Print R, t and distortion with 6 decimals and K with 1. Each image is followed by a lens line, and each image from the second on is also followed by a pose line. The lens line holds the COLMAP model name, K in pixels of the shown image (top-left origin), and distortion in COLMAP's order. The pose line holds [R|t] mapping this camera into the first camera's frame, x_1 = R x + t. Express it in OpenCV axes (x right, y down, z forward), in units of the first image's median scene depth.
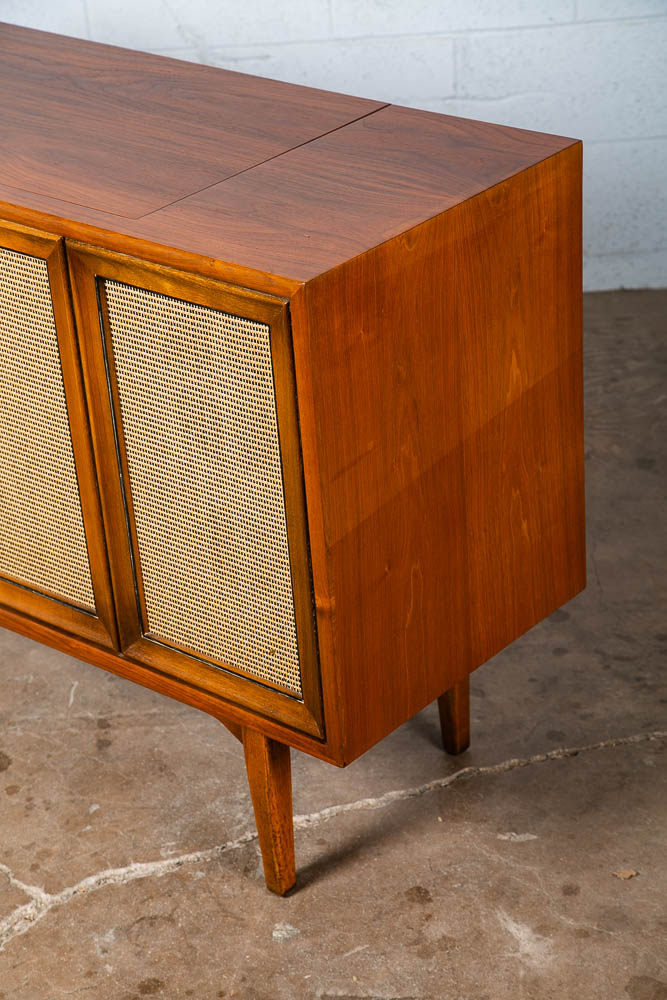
lens RADIAL K [[2219.5, 0, 333.0], [0, 2219.5, 515.6], [0, 0, 1]] dist [0.359074, 0.106793]
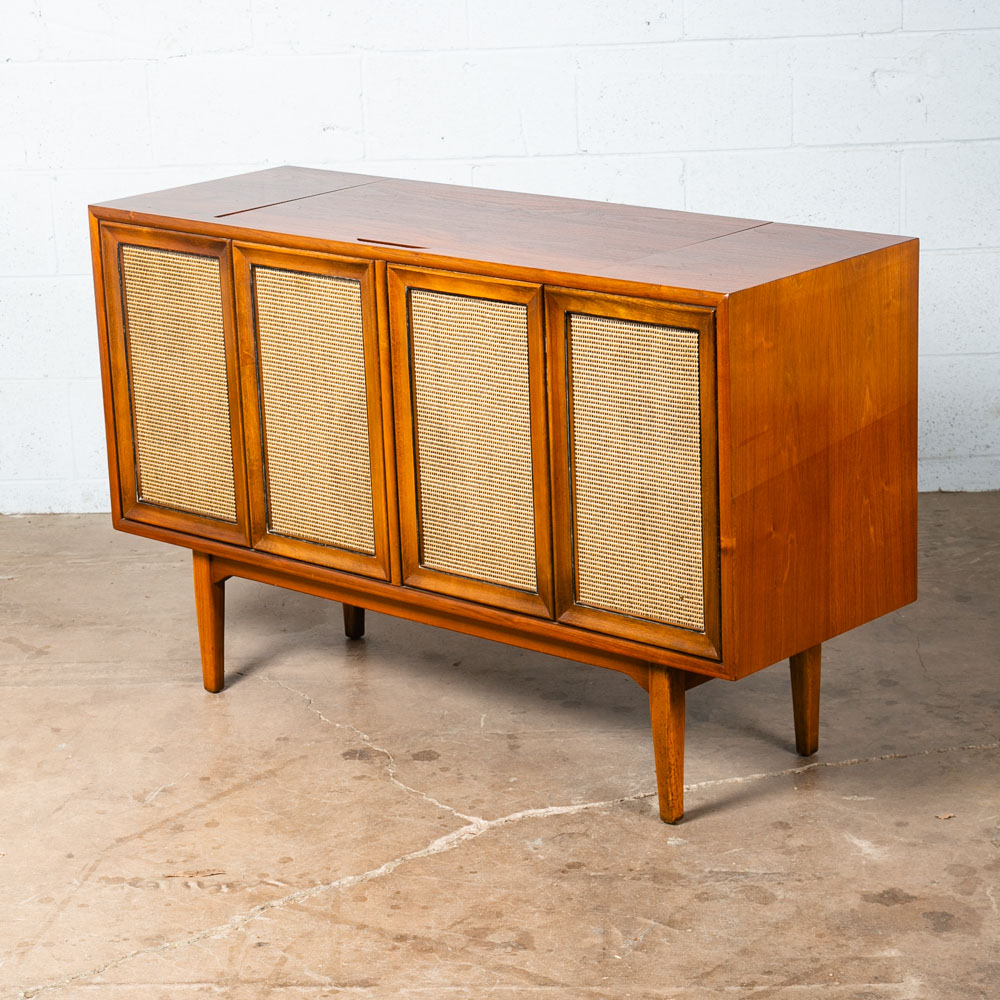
lens RADIAL K [[2989.3, 0, 472.9], [0, 2989.3, 523.1], [0, 0, 1]] dist [0.171669, -0.204619]
pose [[0.999044, 0.036729, -0.023711, -0.103278], [-0.040850, 0.977480, -0.207035, 0.365400], [0.015573, 0.207806, 0.978046, -0.704213]]
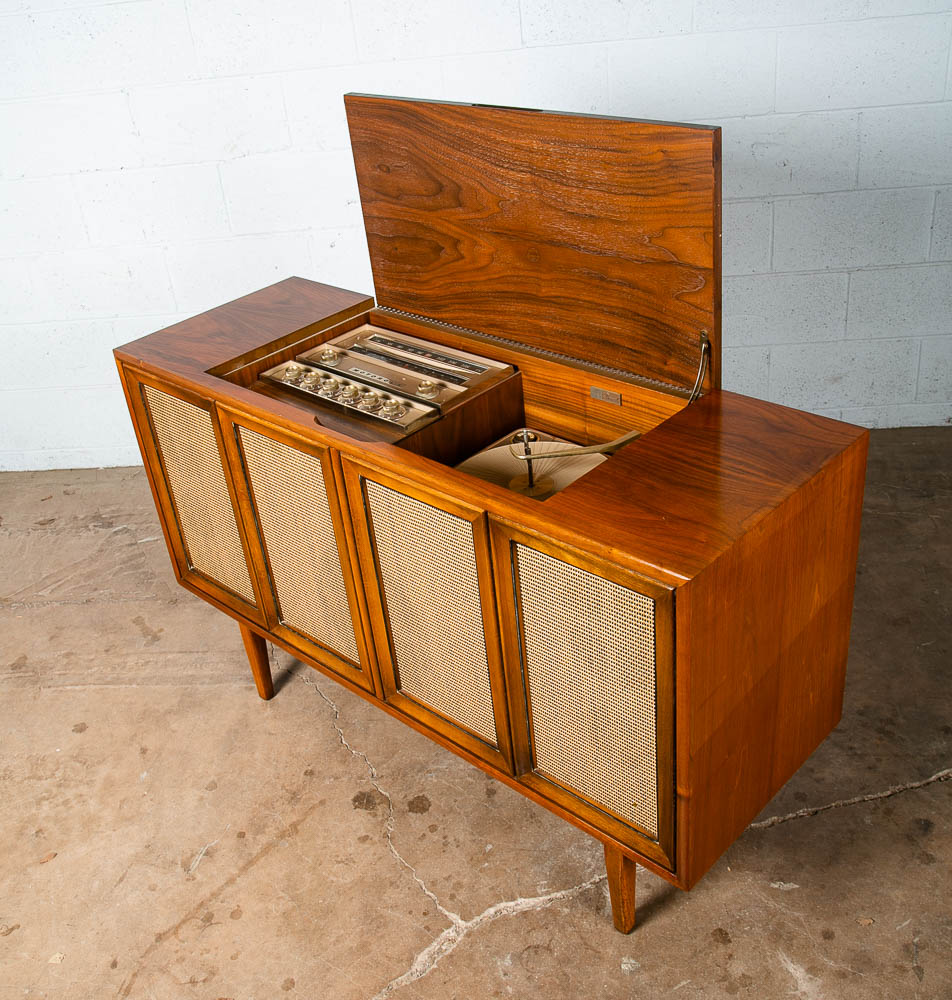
lens RADIAL K [[1123.2, 0, 463.3], [0, 1123.2, 502.2], [0, 0, 1]] dist [-0.094613, 0.074112]
pose [[0.997587, 0.001017, -0.069414, -0.078942], [0.002489, 0.998725, 0.050413, -0.146899], [0.069377, -0.050464, 0.996313, 0.301950]]
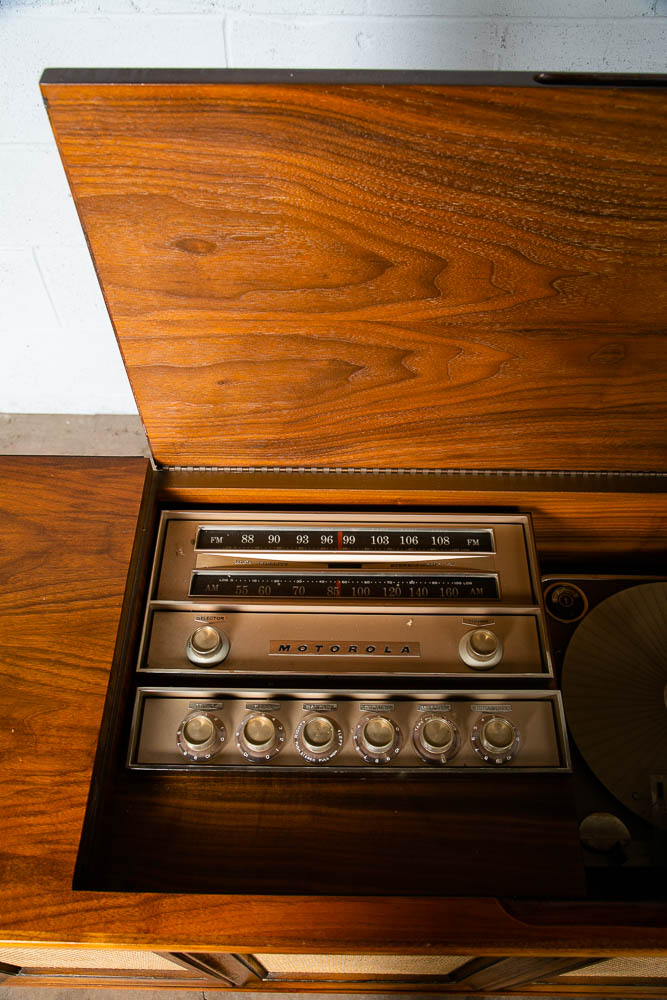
lens RADIAL K [[799.1, 0, 333.5], [0, 799.1, 500.0], [0, 0, 1]] dist [-0.057720, 0.001312]
pose [[0.767625, -0.483742, 0.420410, -0.297199], [0.255463, 0.832553, 0.491523, -0.389863], [-0.587784, -0.269906, 0.762666, 0.883160]]
